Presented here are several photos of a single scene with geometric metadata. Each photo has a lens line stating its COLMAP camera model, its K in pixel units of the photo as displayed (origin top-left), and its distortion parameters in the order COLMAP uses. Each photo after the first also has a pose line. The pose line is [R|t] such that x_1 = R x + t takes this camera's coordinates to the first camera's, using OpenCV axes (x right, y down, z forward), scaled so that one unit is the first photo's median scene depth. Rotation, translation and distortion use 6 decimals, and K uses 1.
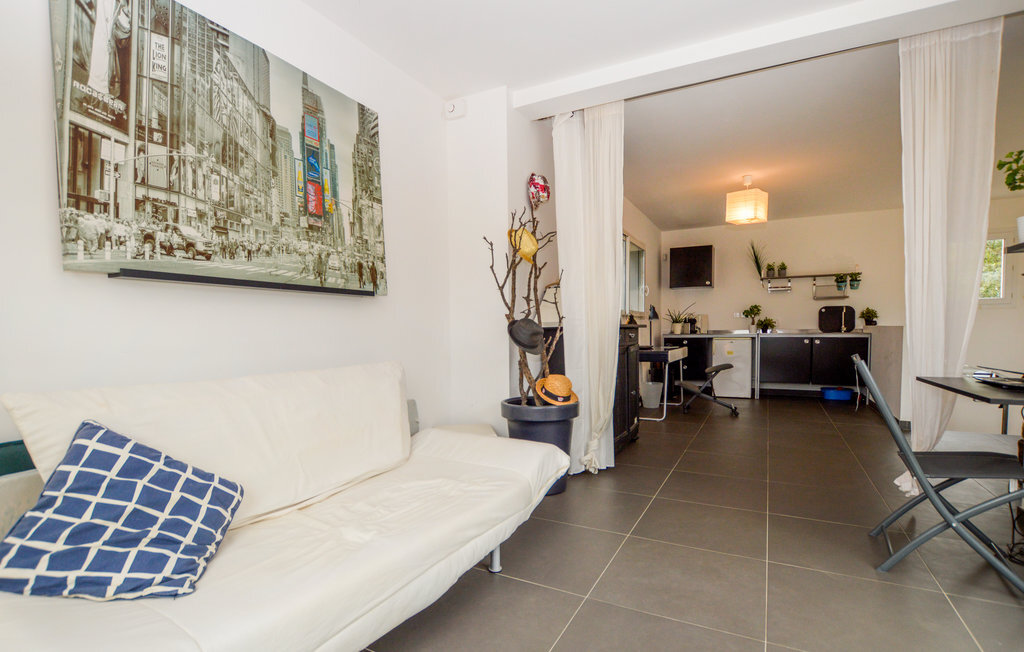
lens RADIAL K [[489.2, 0, 512.6], [0, 489.2, 338.0], [0, 0, 1]] dist [-0.001414, -0.000810]
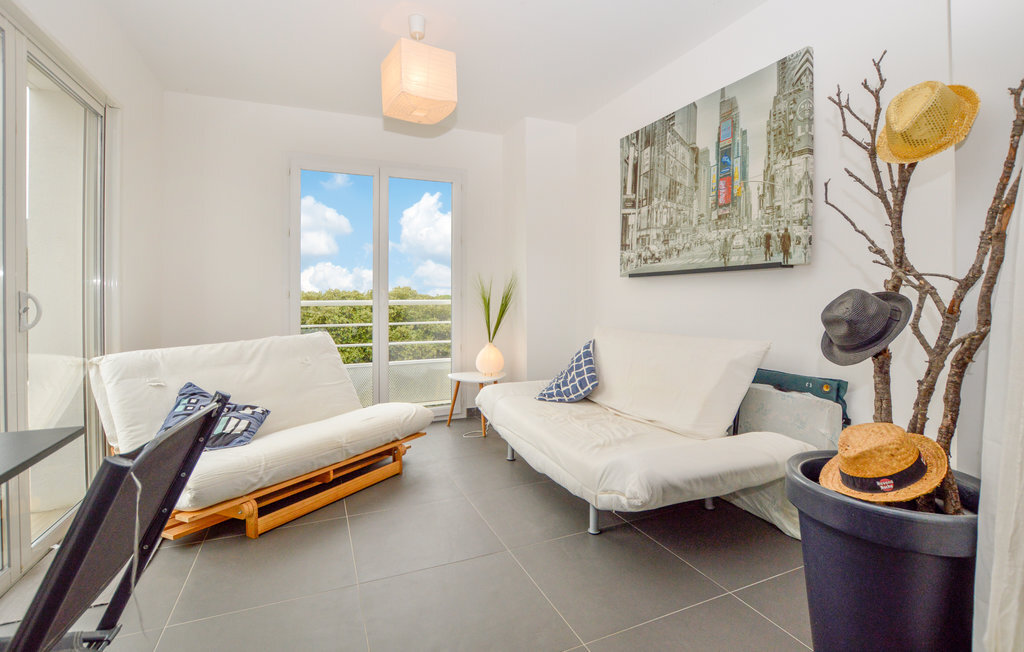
lens RADIAL K [[478.1, 0, 513.6], [0, 478.1, 298.7], [0, 0, 1]] dist [-0.000736, -0.000094]
pose [[-0.621660, 0.003443, -0.783280, 0.827001], [-0.011594, 0.999840, 0.013597, -0.040814], [0.783201, 0.017534, -0.621521, 1.370350]]
